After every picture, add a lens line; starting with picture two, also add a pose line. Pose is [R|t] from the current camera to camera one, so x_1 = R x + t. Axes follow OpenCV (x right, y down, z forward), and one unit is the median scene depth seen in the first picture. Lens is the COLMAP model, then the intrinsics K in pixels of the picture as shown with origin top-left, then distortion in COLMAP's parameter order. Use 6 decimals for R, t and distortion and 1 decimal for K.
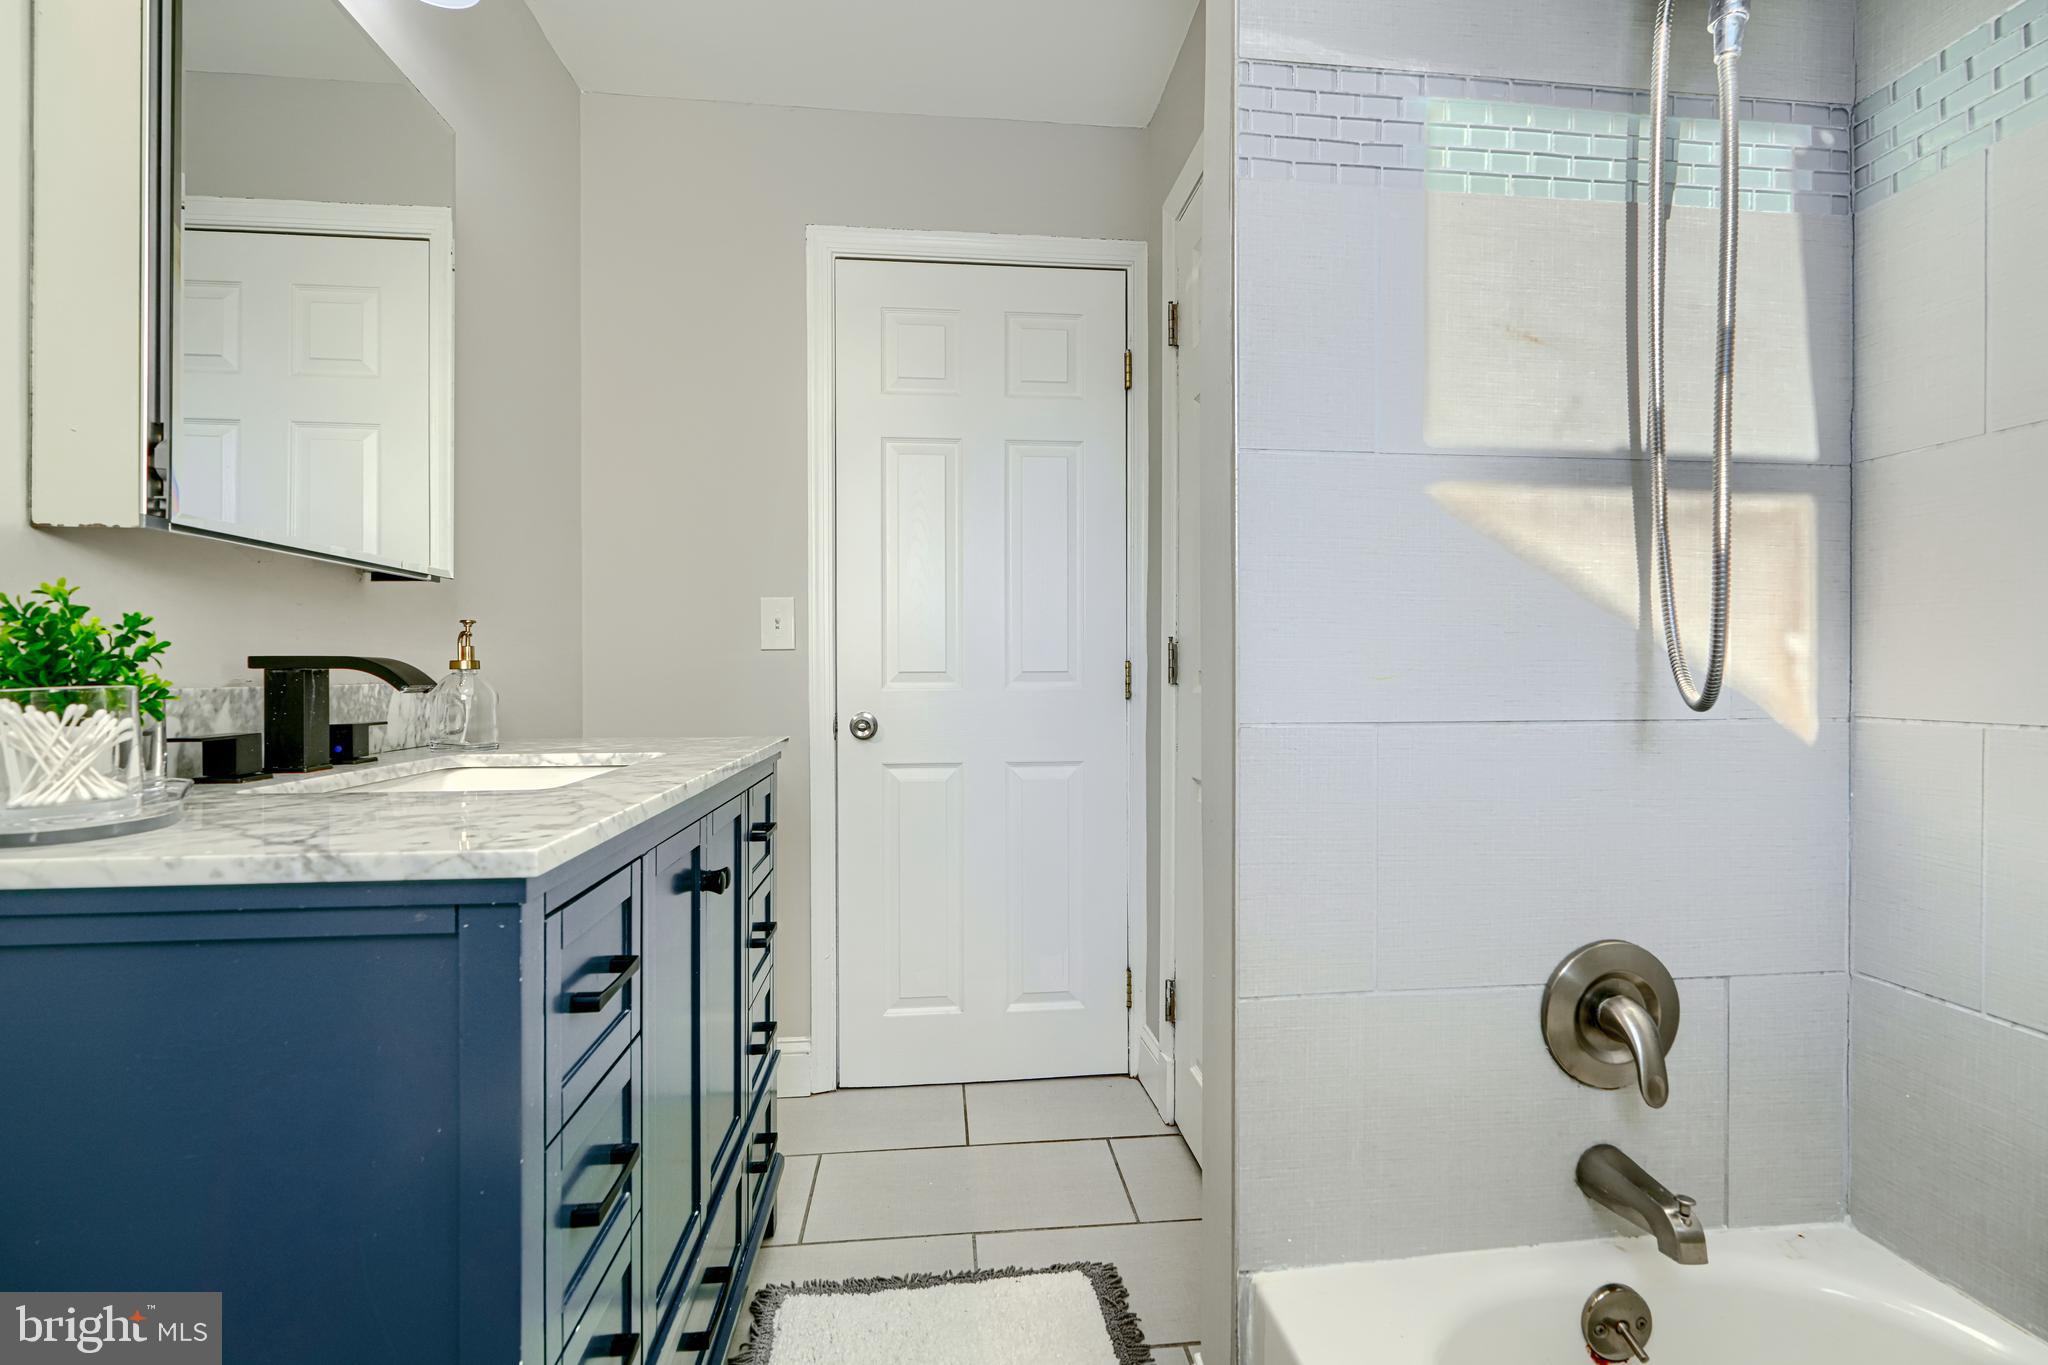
lens RADIAL K [[916.9, 0, 1022.3], [0, 916.9, 665.6], [0, 0, 1]] dist [0.001078, -0.000030]
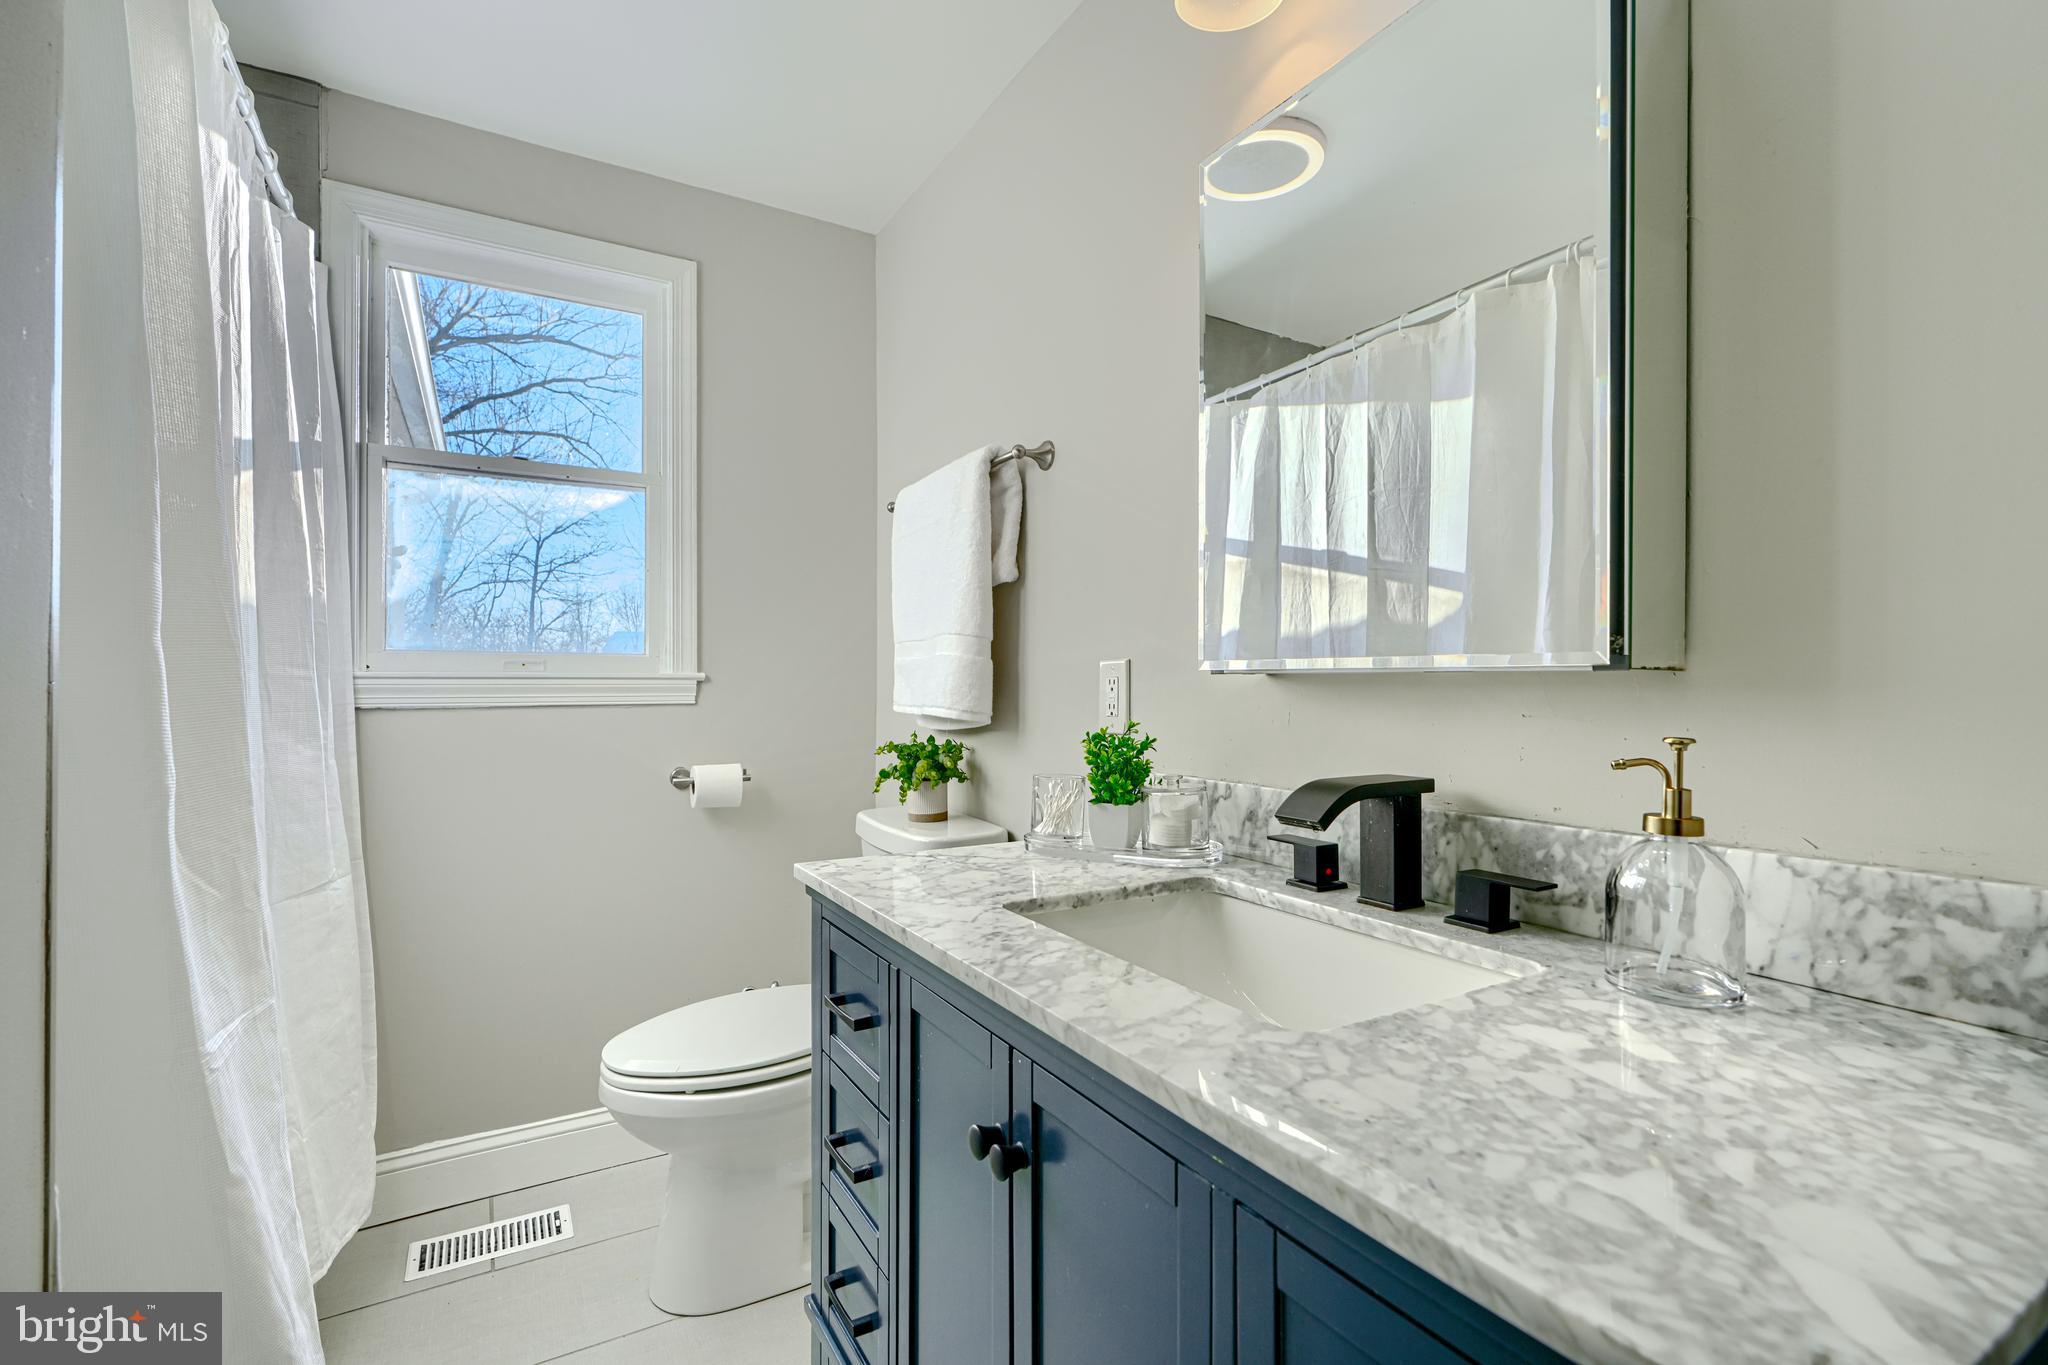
lens RADIAL K [[909.9, 0, 1024.0], [0, 909.9, 682.5], [0, 0, 1]] dist [0.000436, -0.000078]
pose [[-0.908553, -0.001786, -0.417767, -0.067032], [0.002413, 0.999952, -0.009524, -0.084886], [0.417764, -0.009661, -0.908504, 1.449469]]
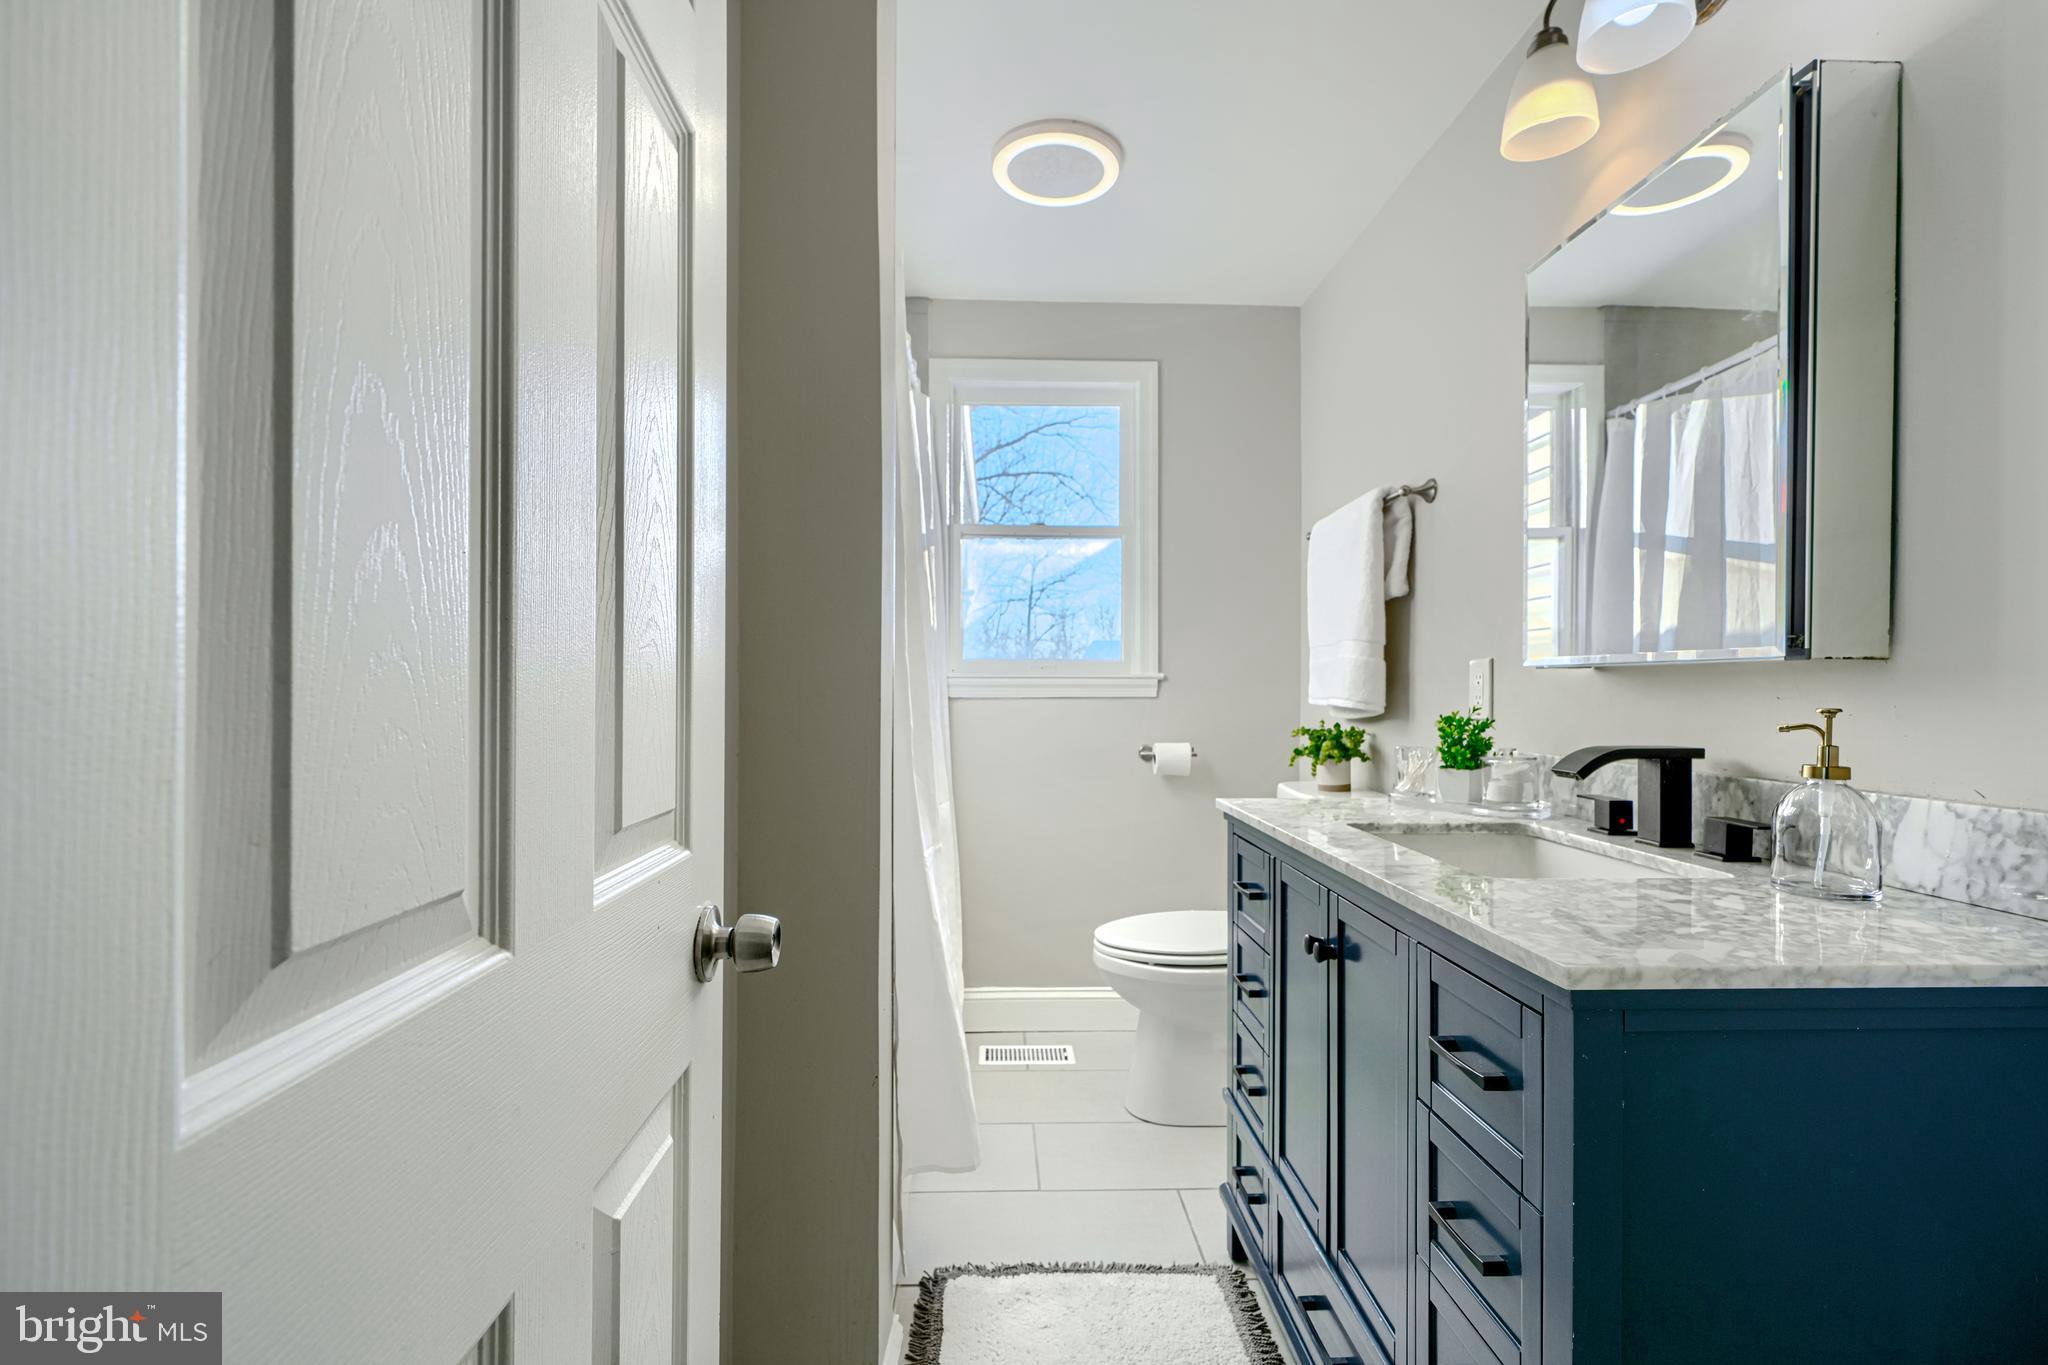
lens RADIAL K [[909.8, 0, 1016.8], [0, 909.8, 691.2], [0, 0, 1]] dist [-0.001170, -0.000042]
pose [[-0.997258, -0.002528, 0.073958, -0.040095], [-0.002917, 0.999982, -0.005159, -0.063810], [-0.073944, -0.005361, -0.997248, 1.927423]]
